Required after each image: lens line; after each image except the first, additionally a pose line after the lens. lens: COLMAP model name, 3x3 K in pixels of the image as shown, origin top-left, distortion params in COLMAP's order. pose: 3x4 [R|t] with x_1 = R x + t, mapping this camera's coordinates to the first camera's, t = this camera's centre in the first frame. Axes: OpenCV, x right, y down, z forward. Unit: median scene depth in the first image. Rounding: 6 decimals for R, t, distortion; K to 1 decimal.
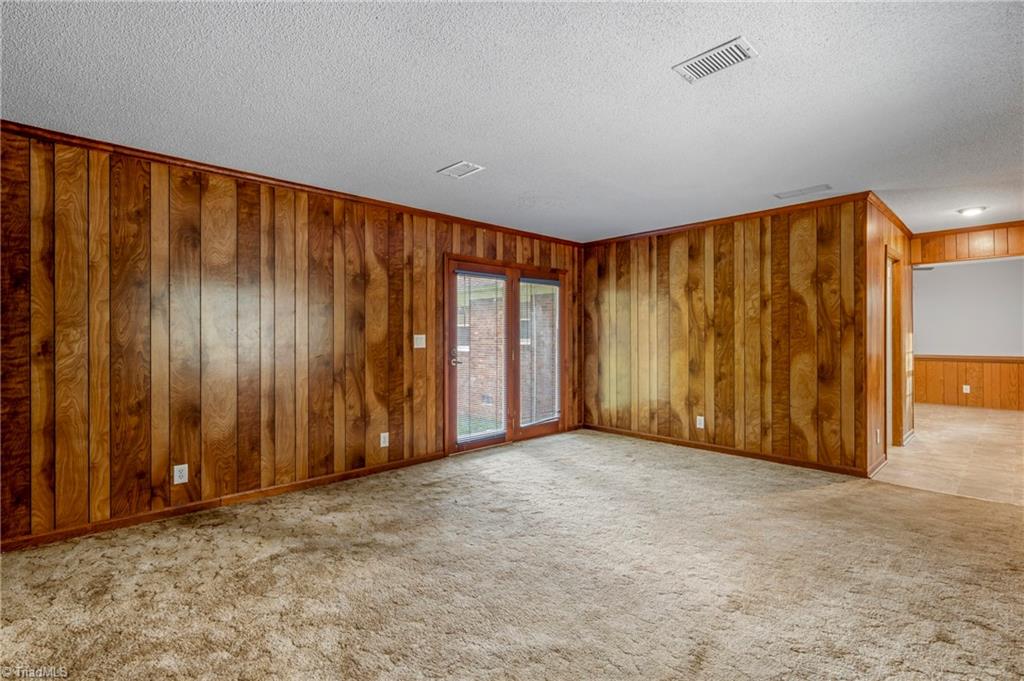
lens RADIAL K [[463.3, 0, 530.5], [0, 463.3, 337.5], [0, 0, 1]] dist [0.003725, -0.000867]
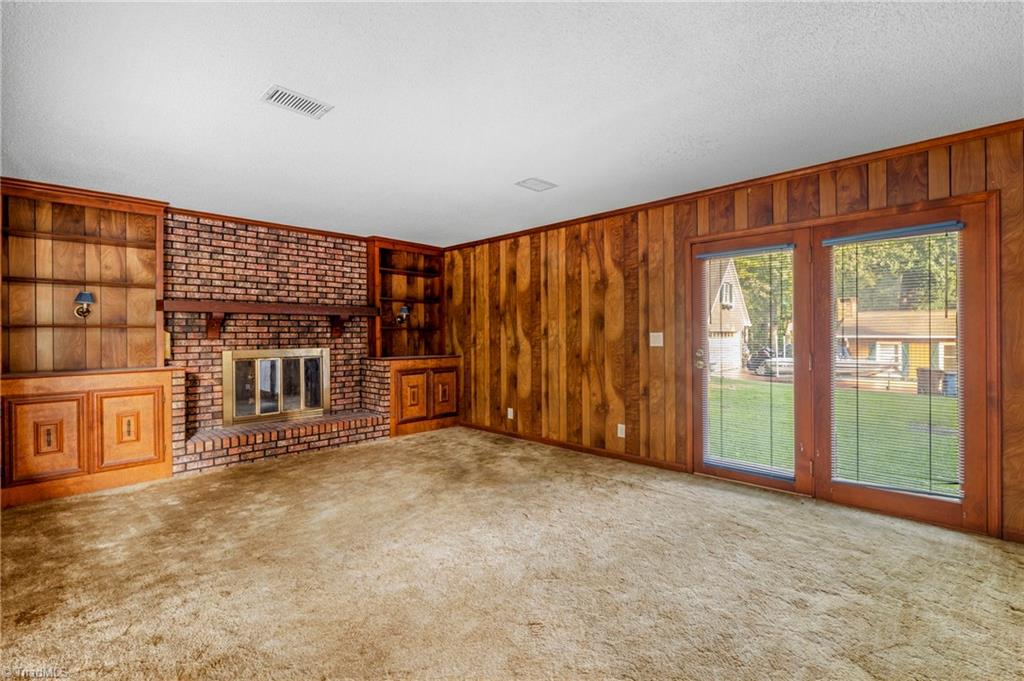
lens RADIAL K [[463.3, 0, 511.3], [0, 463.3, 333.1], [0, 0, 1]] dist [0.003725, -0.000867]
pose [[0.036186, -0.002550, -0.999342, 0.710182], [0.004140, 0.999989, -0.002402, -0.003669], [0.999337, -0.004050, 0.036196, 0.671628]]
